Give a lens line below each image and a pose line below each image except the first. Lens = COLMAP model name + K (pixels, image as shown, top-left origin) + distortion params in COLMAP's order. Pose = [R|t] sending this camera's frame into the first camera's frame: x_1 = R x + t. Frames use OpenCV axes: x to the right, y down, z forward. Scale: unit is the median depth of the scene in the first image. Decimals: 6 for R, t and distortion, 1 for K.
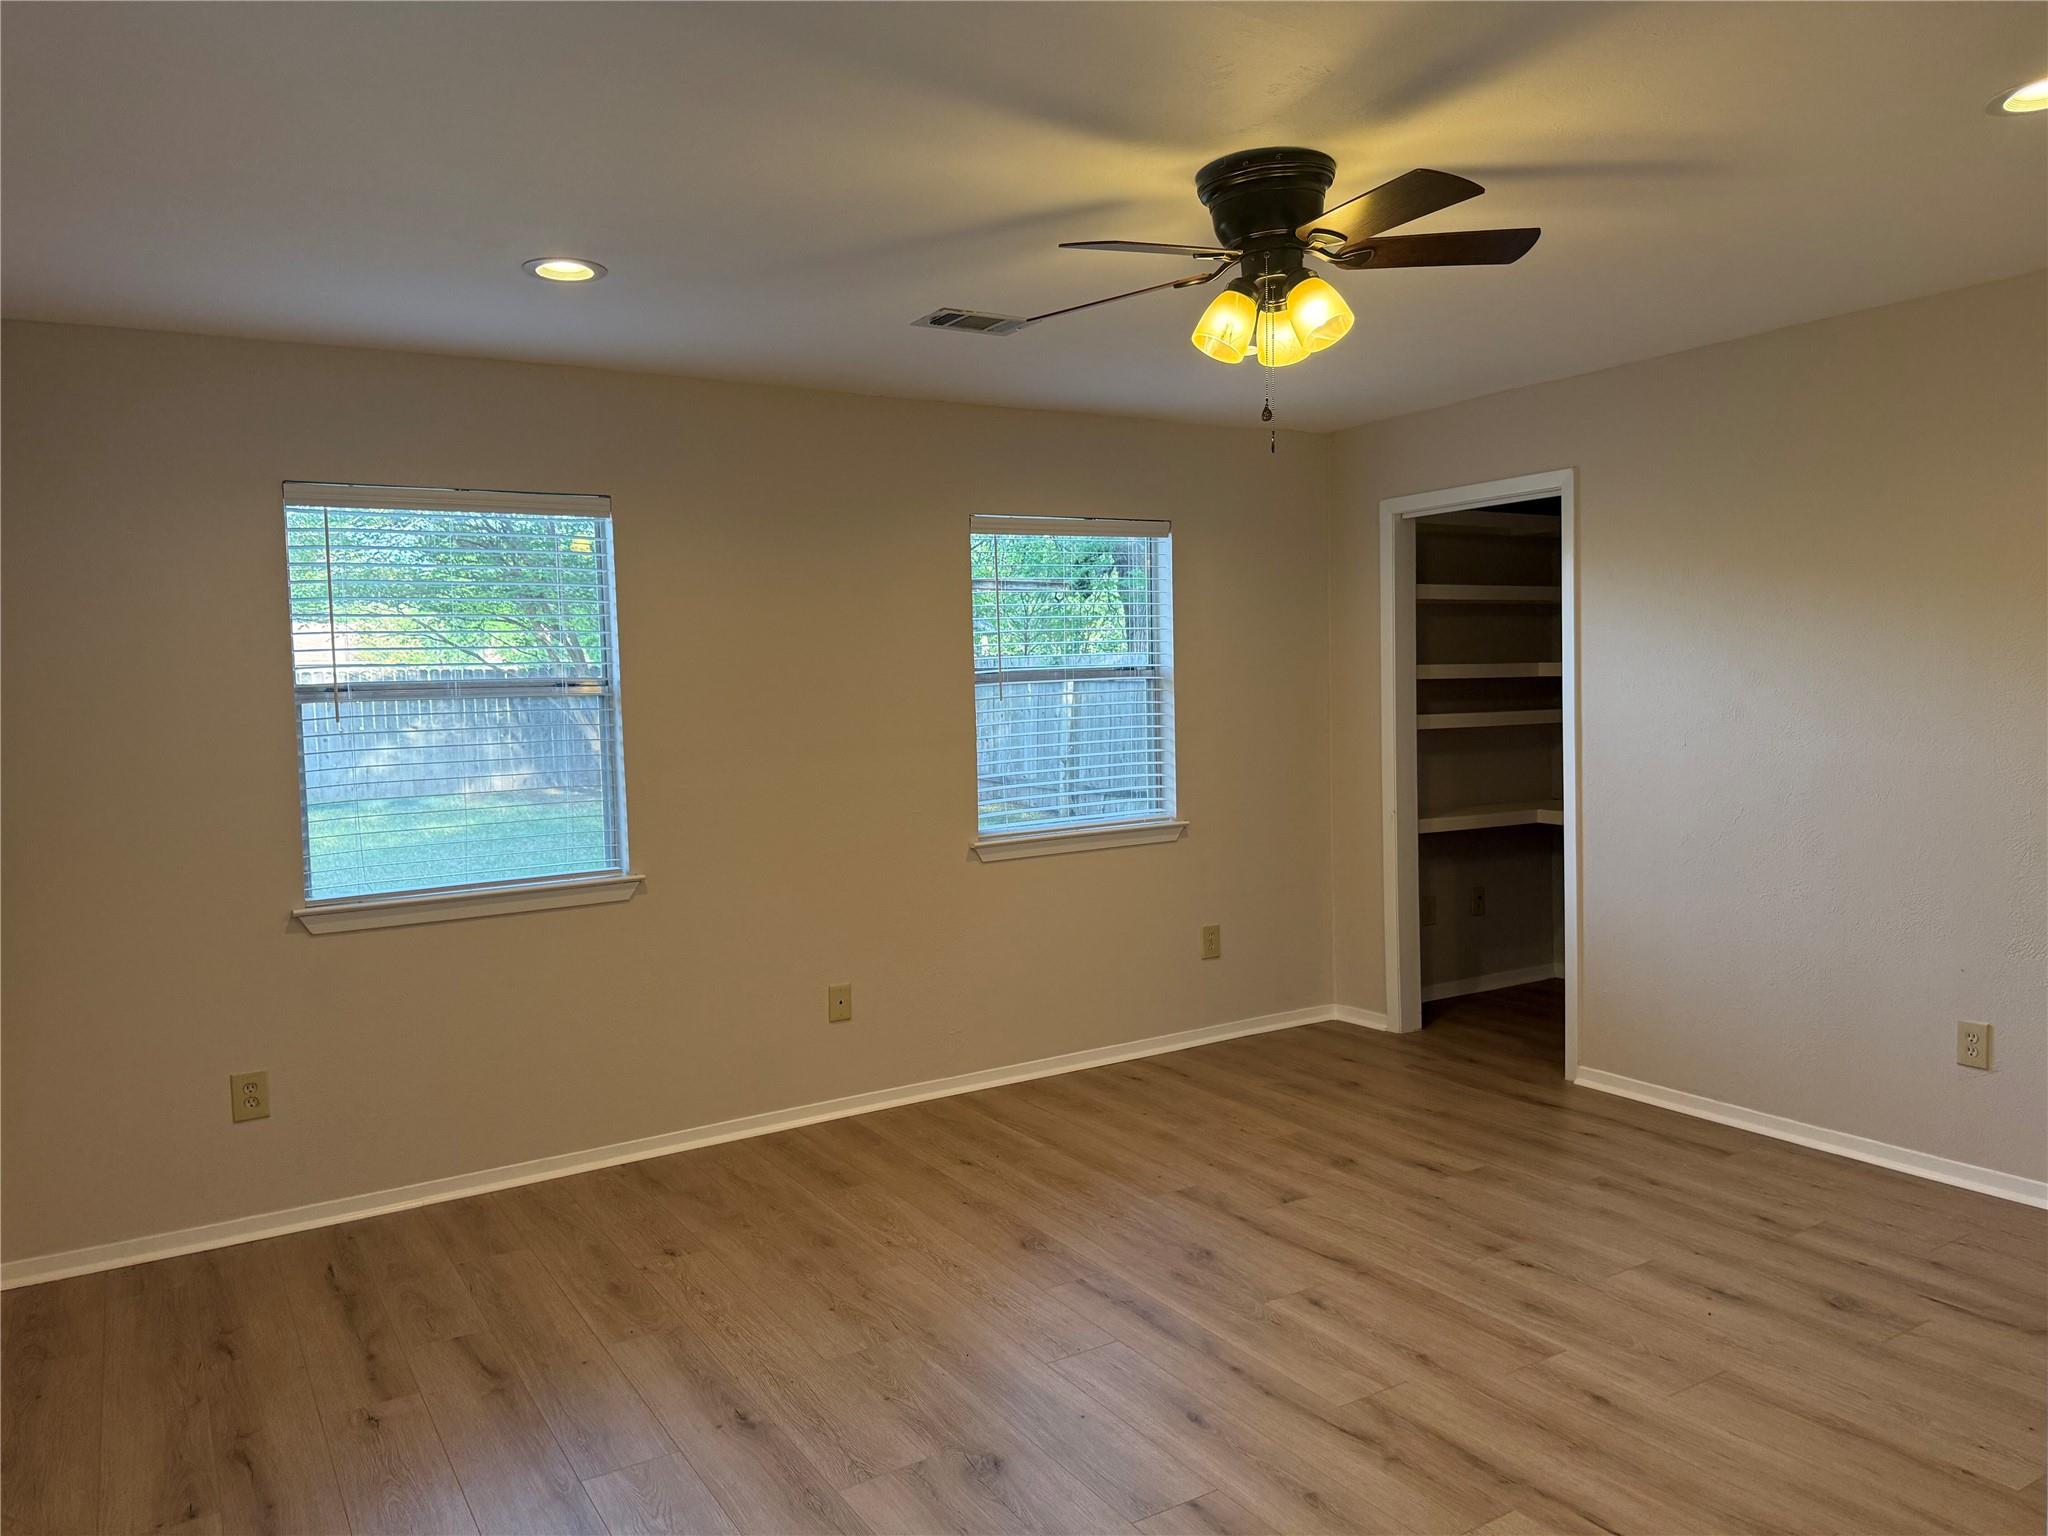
lens RADIAL K [[1457.3, 0, 1025.1], [0, 1457.3, 702.7], [0, 0, 1]] dist [-0.004603, -0.002869]
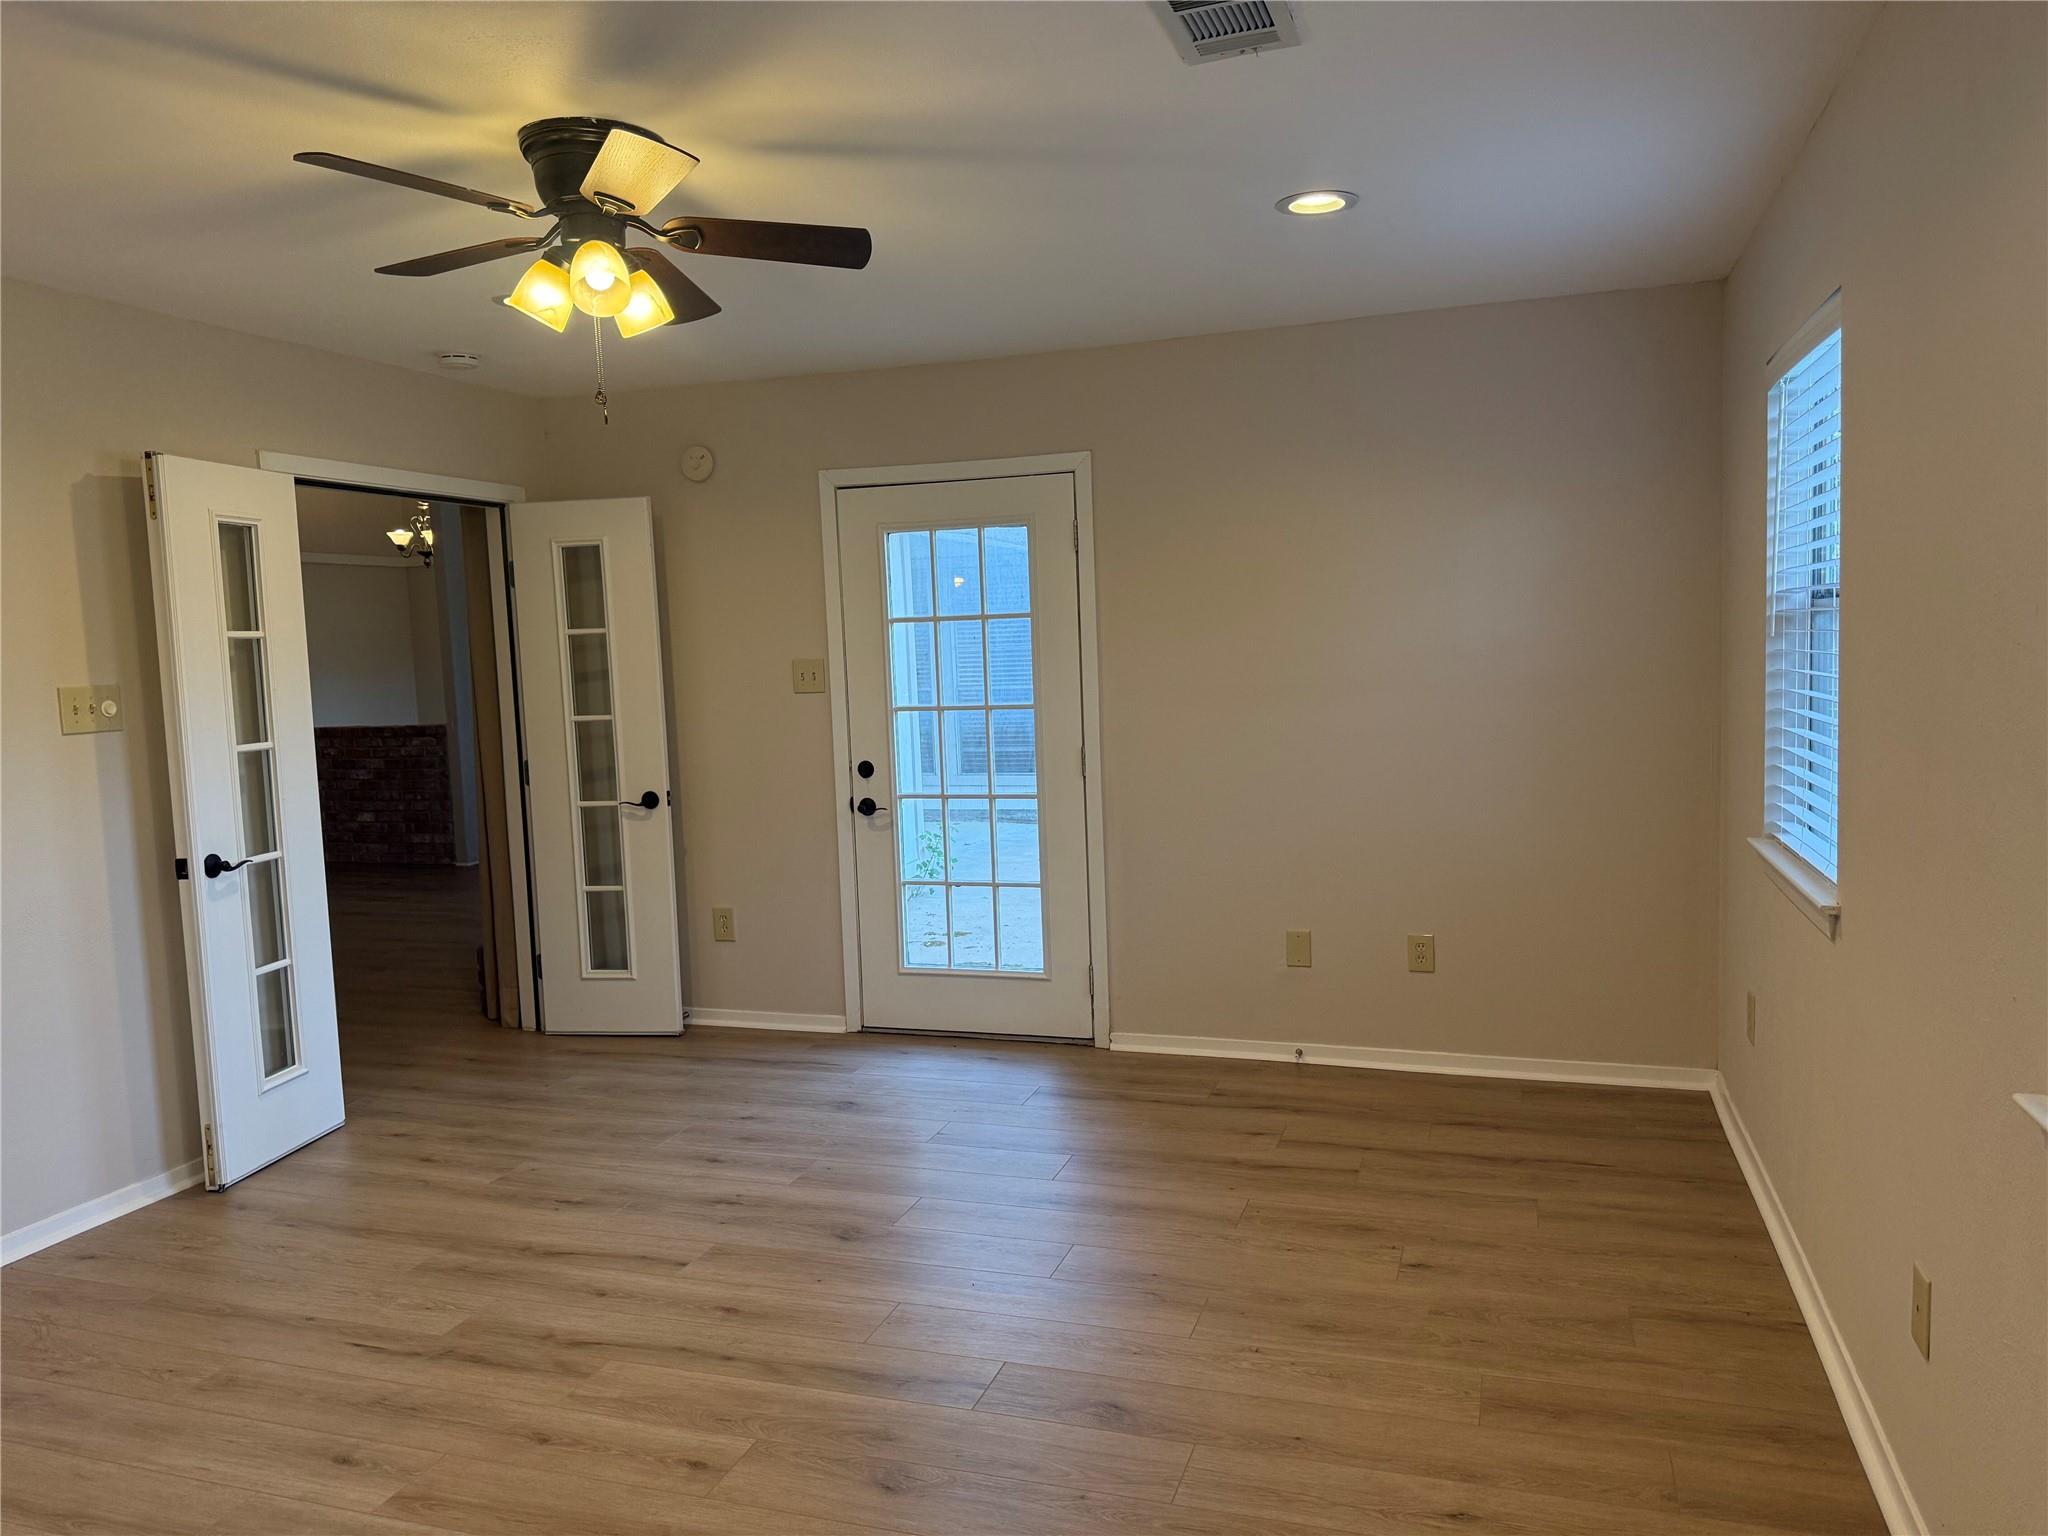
lens RADIAL K [[1445.1, 0, 1024.0], [0, 1445.1, 768.0], [0, 0, 1]] dist [0.007556, 0.001870]
pose [[-0.766672, 0.115679, -0.631532, 0.436647], [0.048293, 0.991238, 0.122940, -0.037317], [0.640220, 0.063756, -0.765541, 1.435864]]
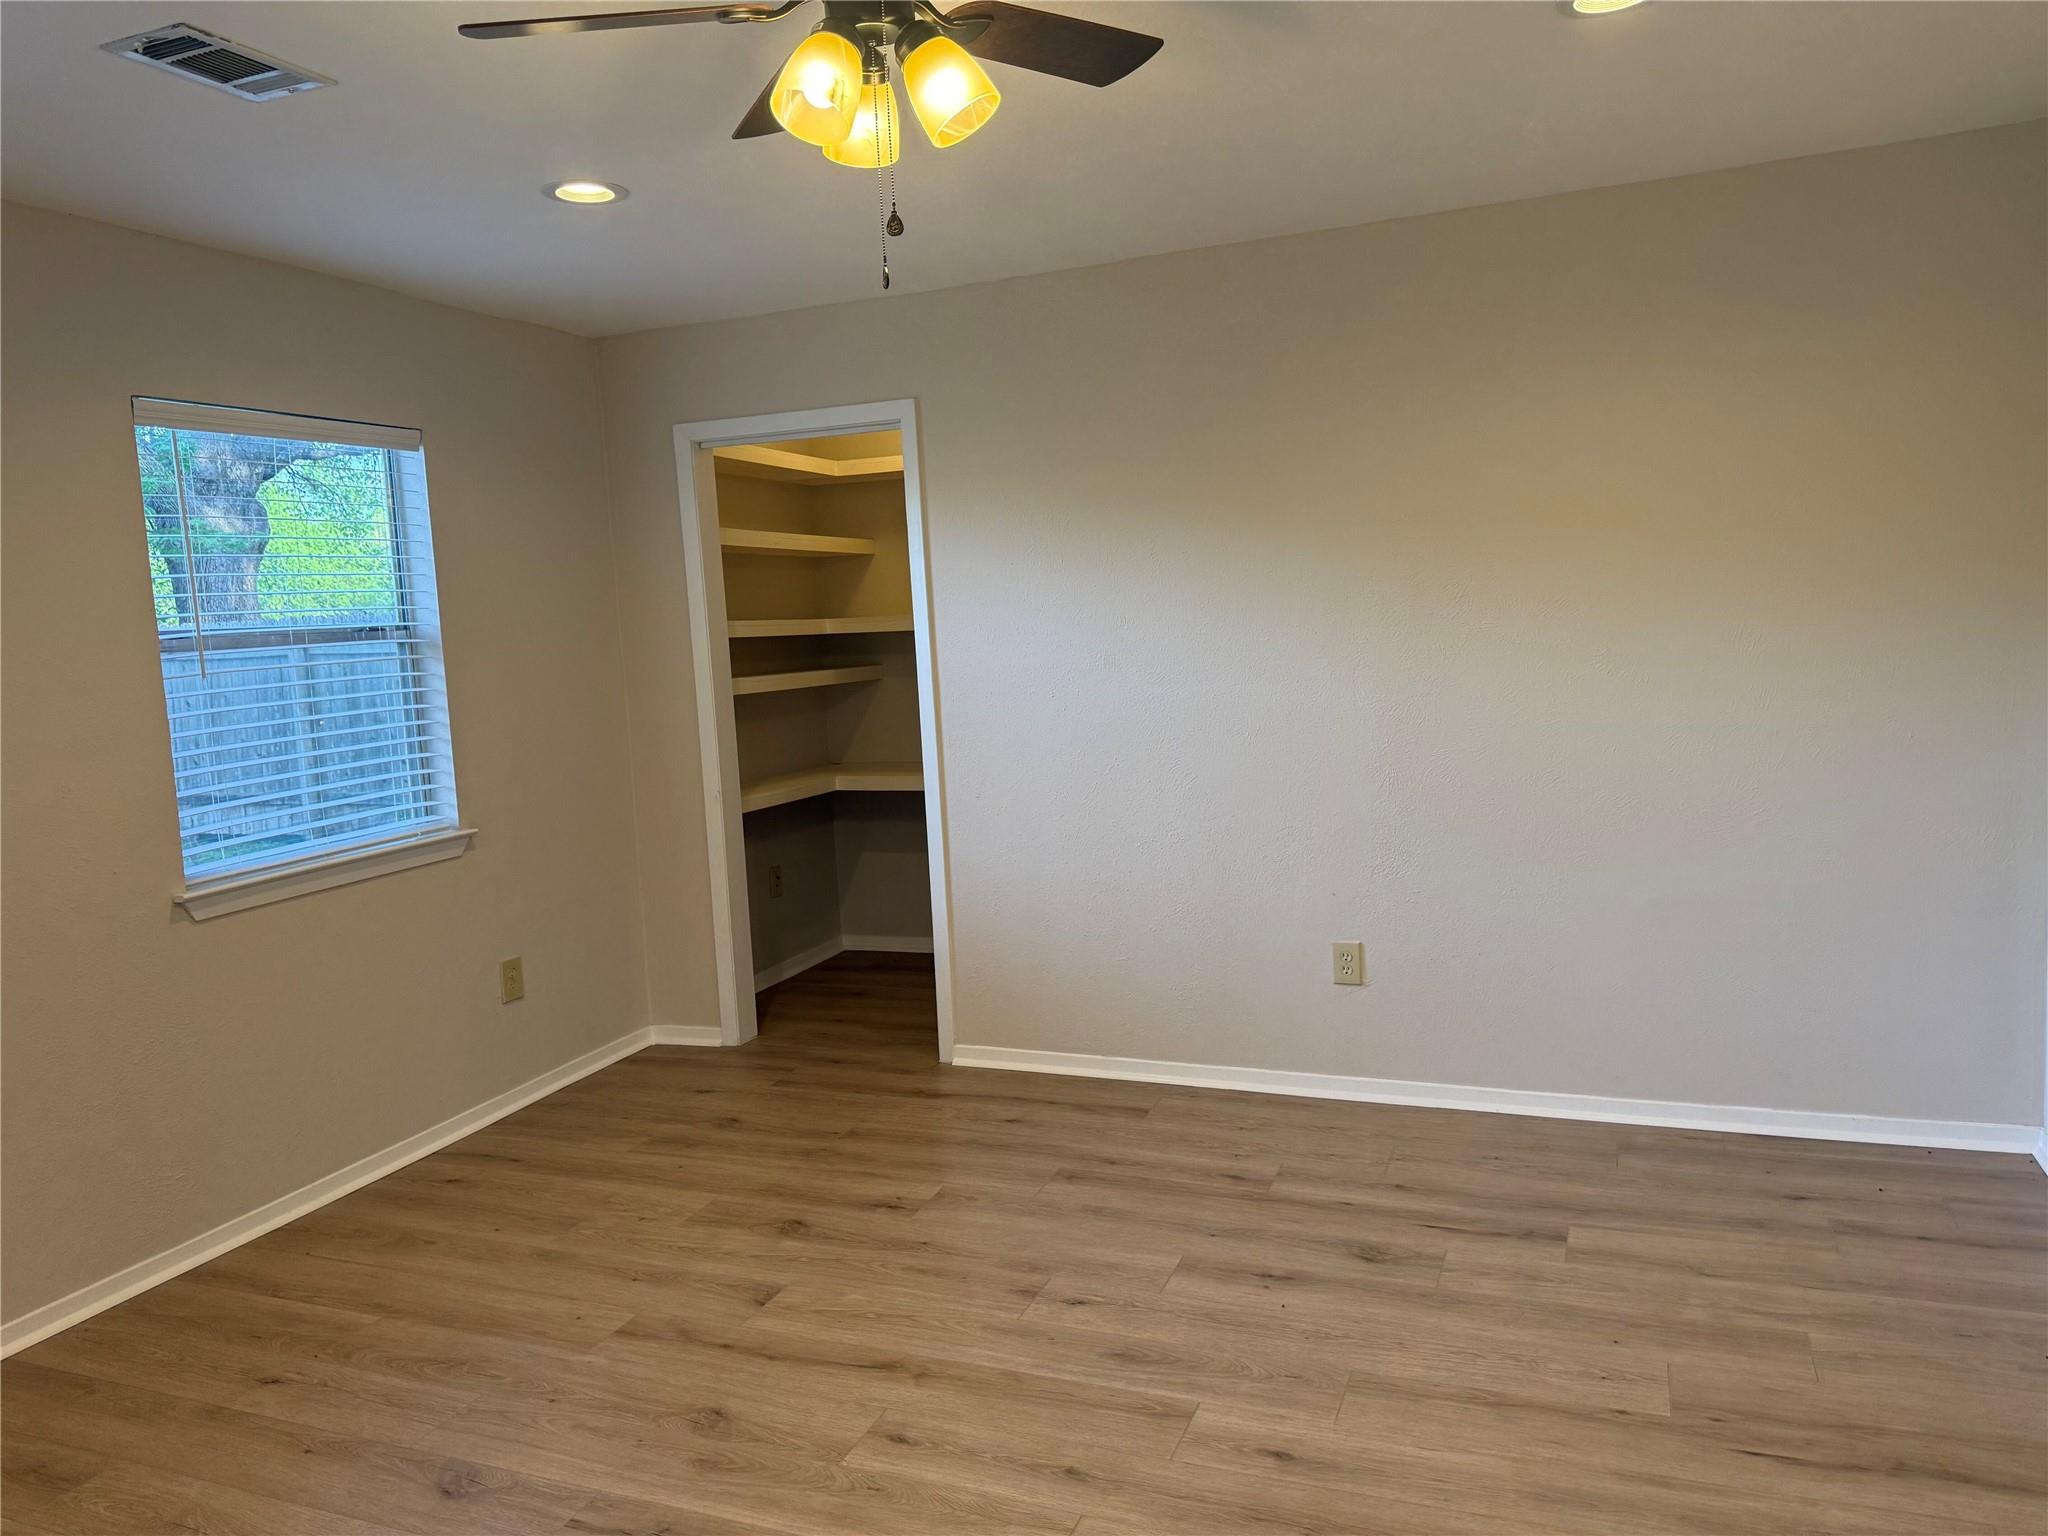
lens RADIAL K [[1459.4, 0, 1024.0], [0, 1459.4, 768.0], [0, 0, 1]] dist [0.141370, -0.214778]
pose [[0.803021, -0.081920, 0.590294, -0.157223], [0.040406, 0.995712, 0.083215, -0.004350], [-0.594580, -0.042972, 0.802888, 0.292393]]
